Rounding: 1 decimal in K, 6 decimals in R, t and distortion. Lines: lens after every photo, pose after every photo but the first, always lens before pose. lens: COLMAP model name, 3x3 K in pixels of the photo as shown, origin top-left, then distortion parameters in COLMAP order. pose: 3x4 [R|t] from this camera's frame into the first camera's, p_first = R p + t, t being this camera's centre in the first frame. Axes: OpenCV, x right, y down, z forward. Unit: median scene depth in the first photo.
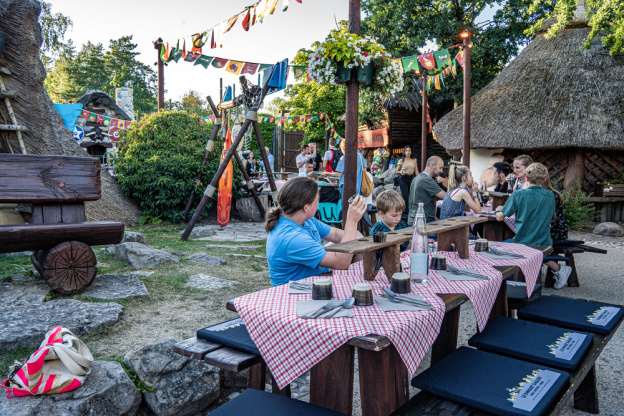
lens RADIAL K [[510.9, 0, 312.0], [0, 510.9, 208.0], [0, 0, 1]] dist [-0.035887, 0.011501]
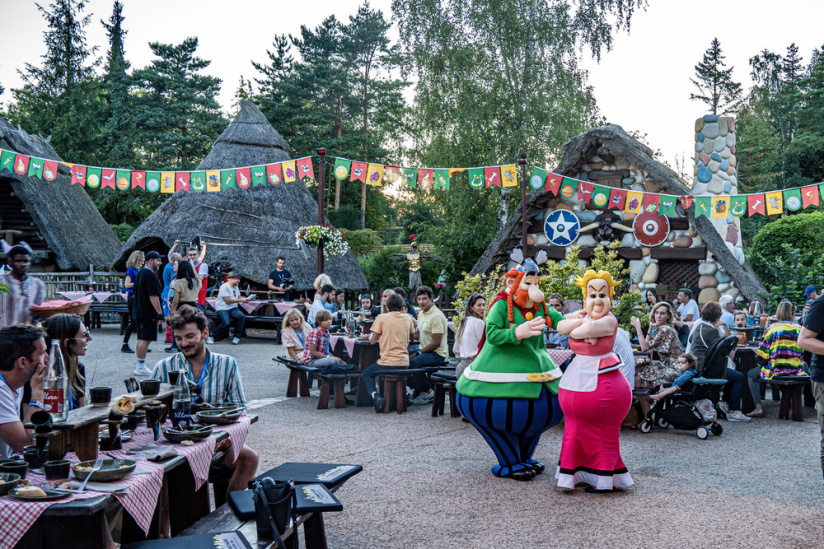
lens RADIAL K [[980.1, 0, 534.2], [0, 980.1, 311.5], [0, 0, 1]] dist [0.001771, 0.071257]
pose [[0.698947, 0.028706, -0.714598, 0.121948], [-0.074079, 0.996725, -0.032418, -0.044233], [0.711327, 0.075595, 0.698784, 0.383640]]
